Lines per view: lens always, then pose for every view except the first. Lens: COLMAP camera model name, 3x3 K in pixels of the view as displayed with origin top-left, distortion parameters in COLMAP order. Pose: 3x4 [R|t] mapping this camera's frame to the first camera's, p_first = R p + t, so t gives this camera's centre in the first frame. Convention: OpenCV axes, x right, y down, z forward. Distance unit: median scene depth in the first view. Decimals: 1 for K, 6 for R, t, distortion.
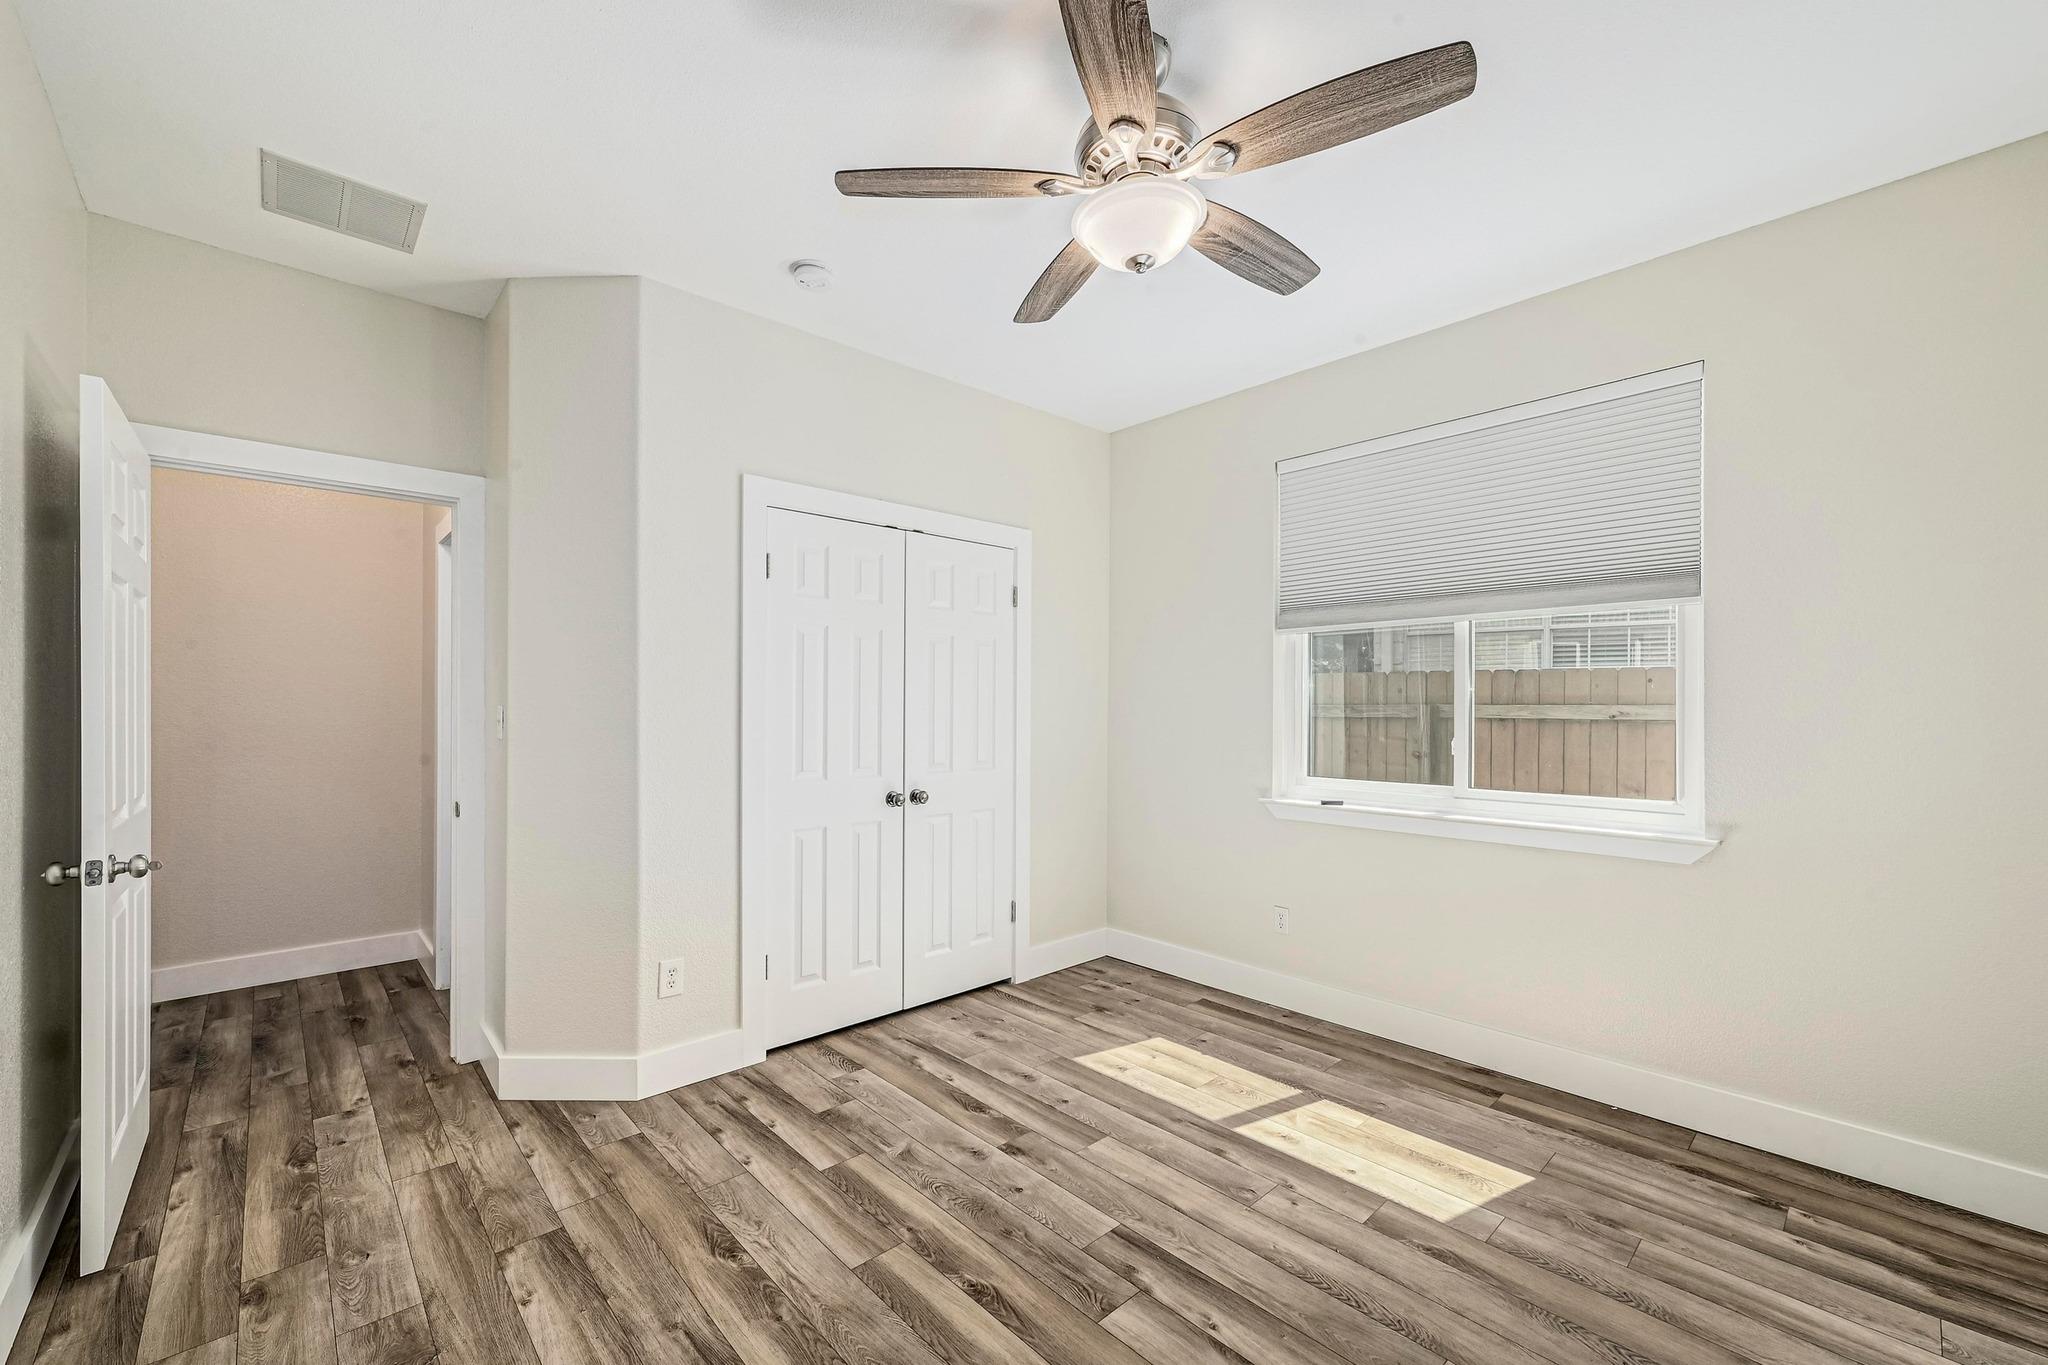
lens RADIAL K [[816.1, 0, 1033.1], [0, 816.1, 684.1], [0, 0, 1]] dist [-0.002799, 0.000267]
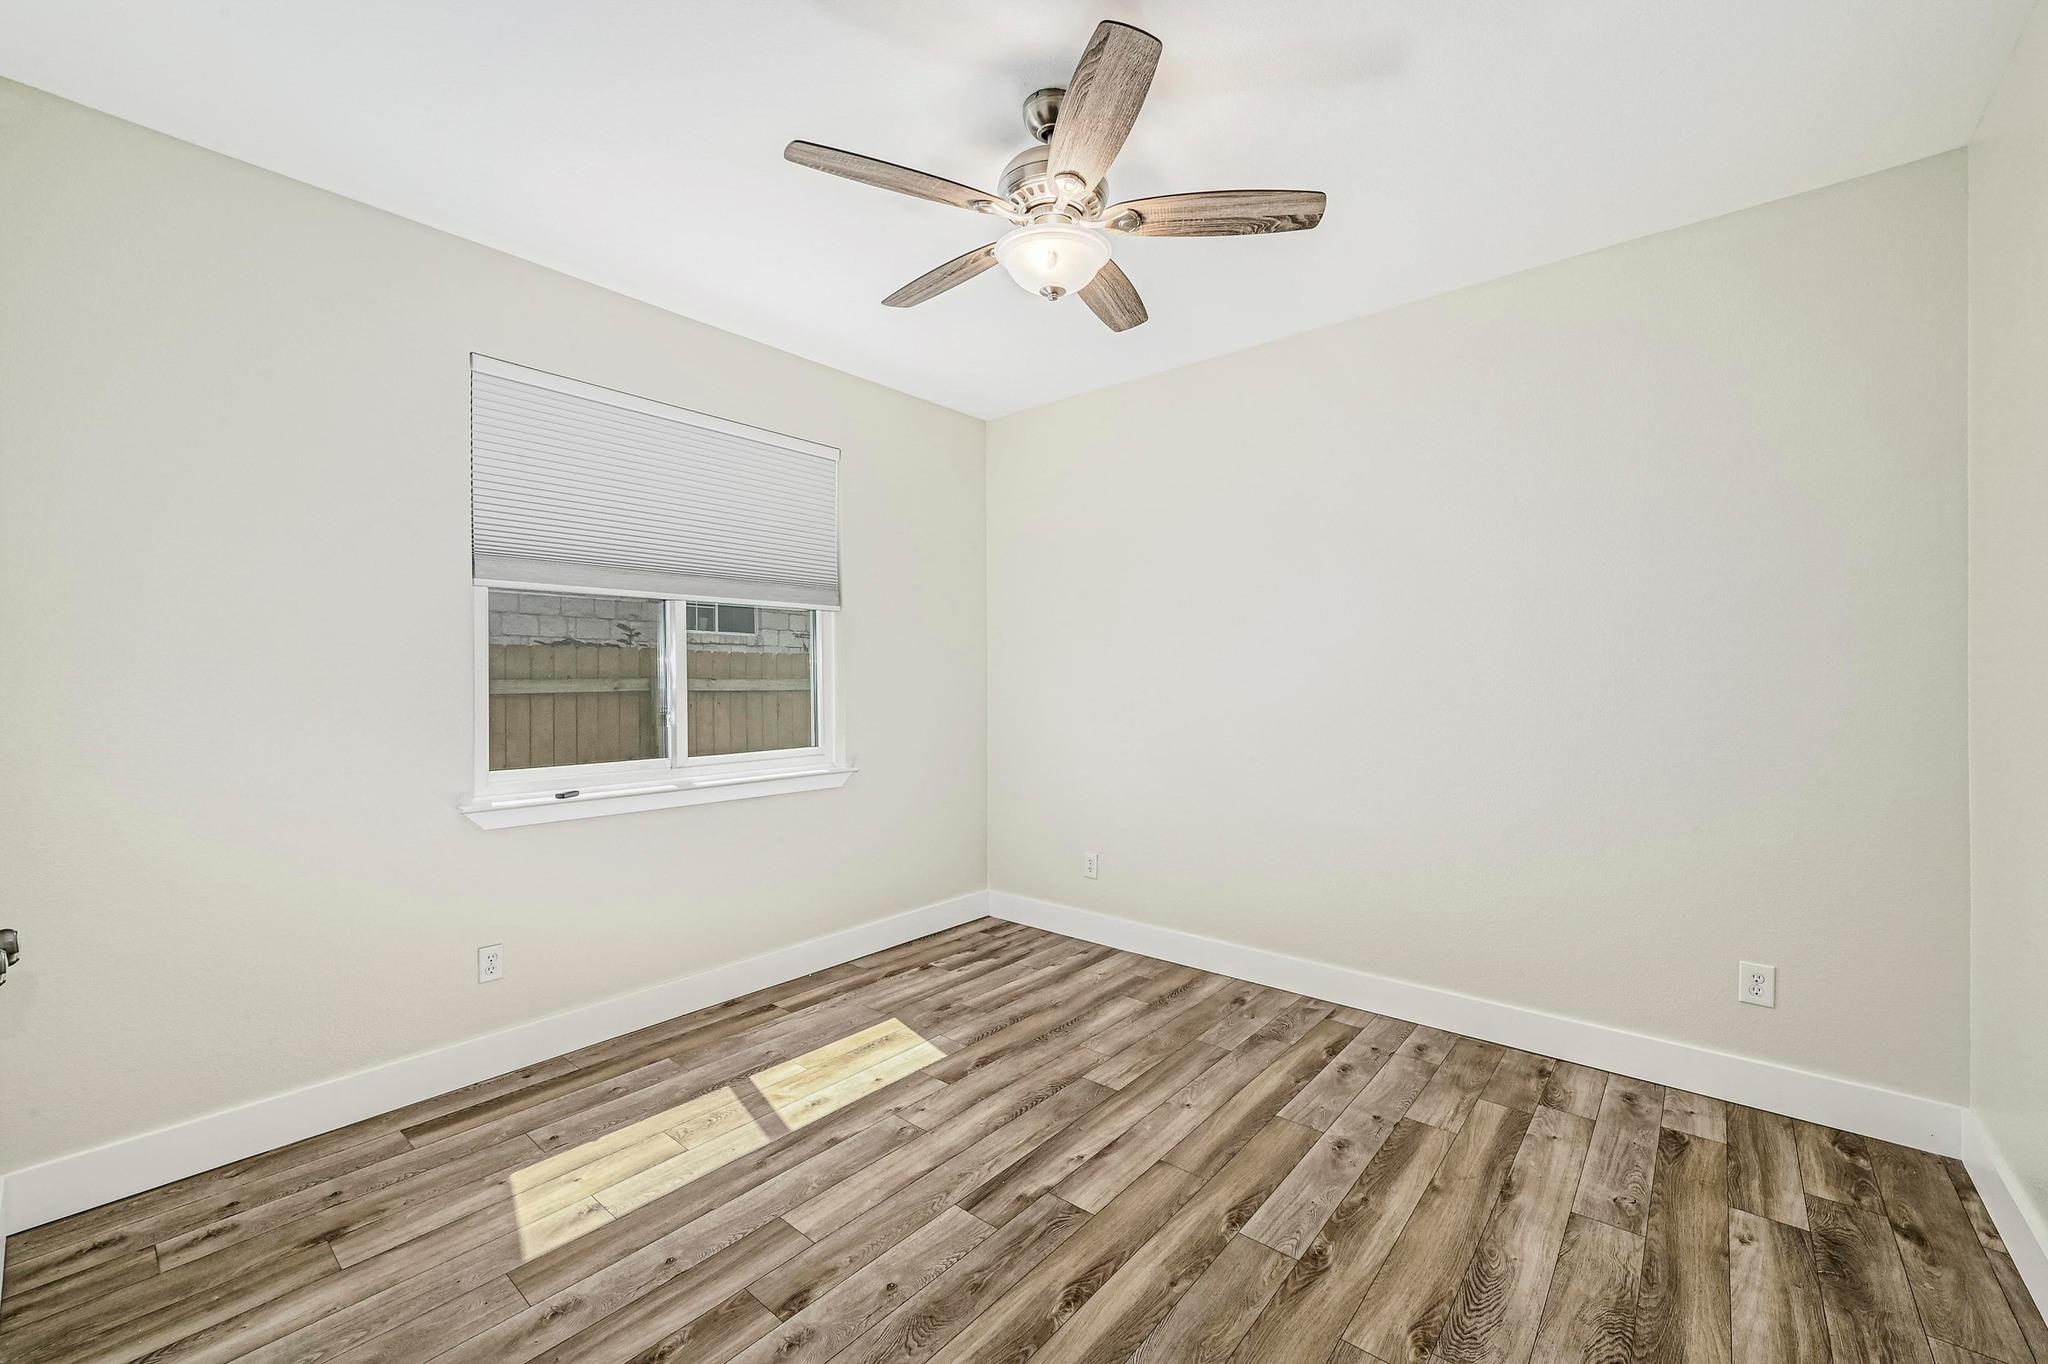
lens RADIAL K [[816.1, 0, 1033.1], [0, 816.1, 683.6], [0, 0, 1]] dist [-0.002799, 0.000267]
pose [[-0.117795, -0.005370, 0.993023, -0.730350], [-0.022213, 0.999749, 0.002772, 0.023469], [-0.992789, -0.021731, -0.117885, 0.862453]]
